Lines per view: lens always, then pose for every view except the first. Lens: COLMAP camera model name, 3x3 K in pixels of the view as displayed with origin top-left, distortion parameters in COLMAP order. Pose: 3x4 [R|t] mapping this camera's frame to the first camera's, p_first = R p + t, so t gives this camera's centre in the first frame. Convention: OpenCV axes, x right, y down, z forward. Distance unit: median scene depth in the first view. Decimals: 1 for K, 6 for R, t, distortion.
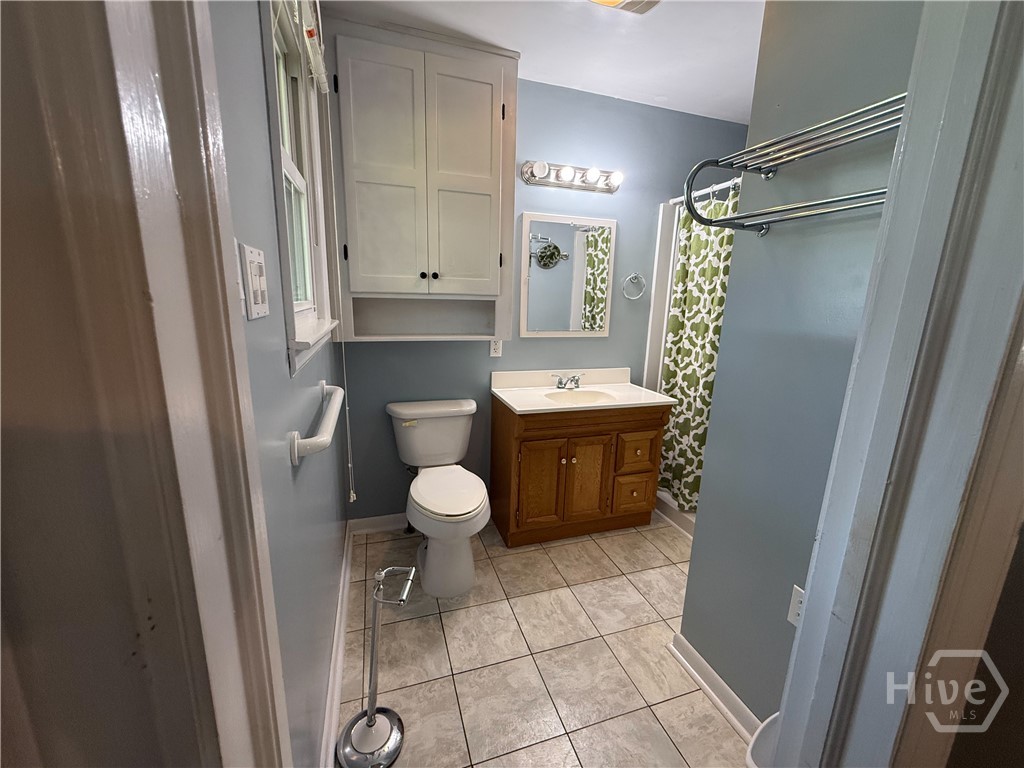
lens RADIAL K [[407.6, 0, 509.8], [0, 407.6, 383.5], [0, 0, 1]] dist [-0.000069, 0.000285]
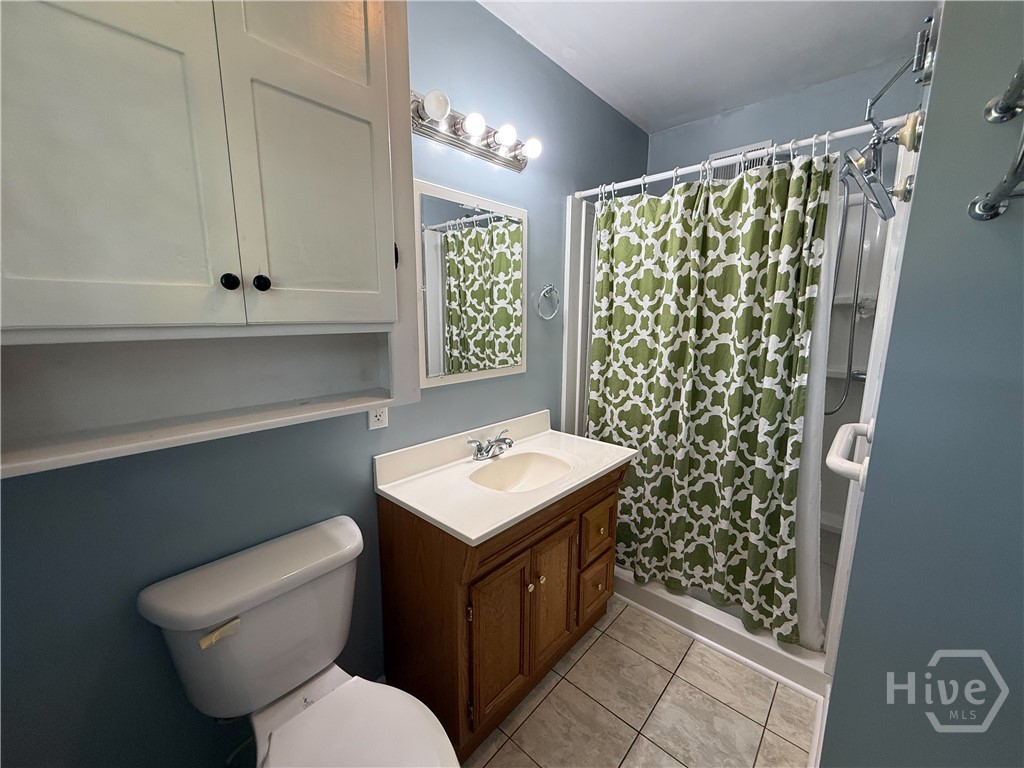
lens RADIAL K [[407.6, 0, 509.8], [0, 407.6, 383.5], [0, 0, 1]] dist [-0.000069, 0.000285]
pose [[0.868342, -0.104798, 0.484768, -0.144143], [0.120579, 0.992703, -0.001385, -0.105578], [-0.481085, 0.059655, 0.874642, 0.419414]]
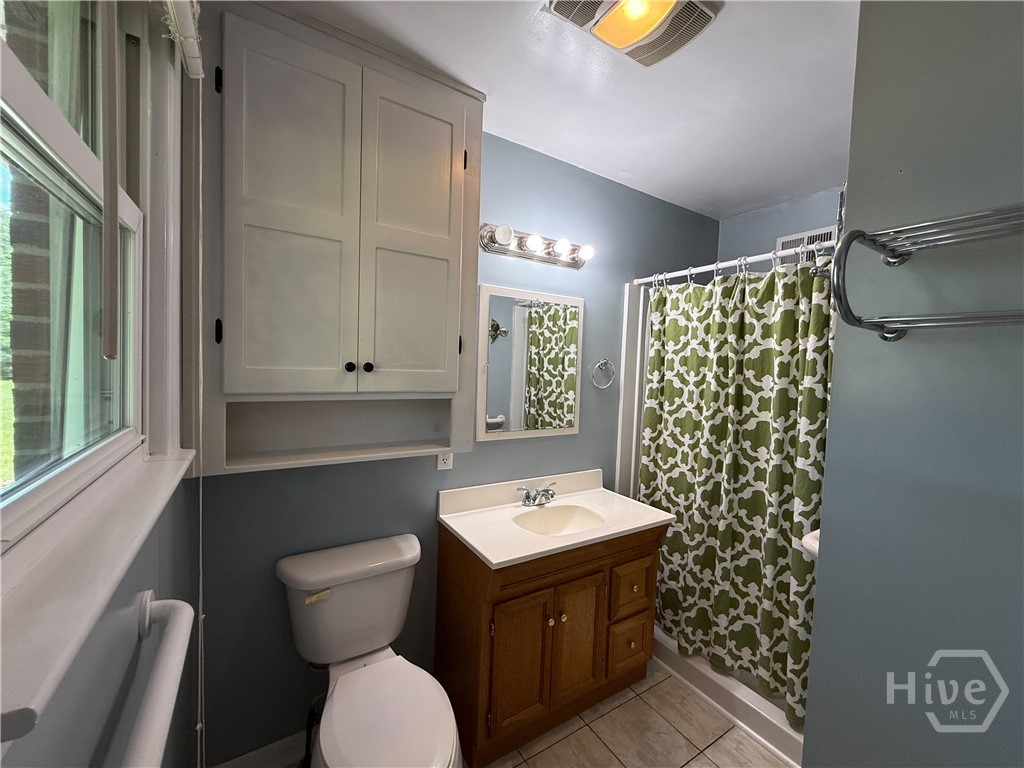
lens RADIAL K [[407.6, 0, 509.8], [0, 407.6, 383.5], [0, 0, 1]] dist [-0.000069, 0.000285]
pose [[0.970621, -0.001302, 0.240609, -0.097227], [0.038423, 0.987991, -0.149655, -0.105186], [-0.237525, 0.154503, 0.959016, 0.248825]]
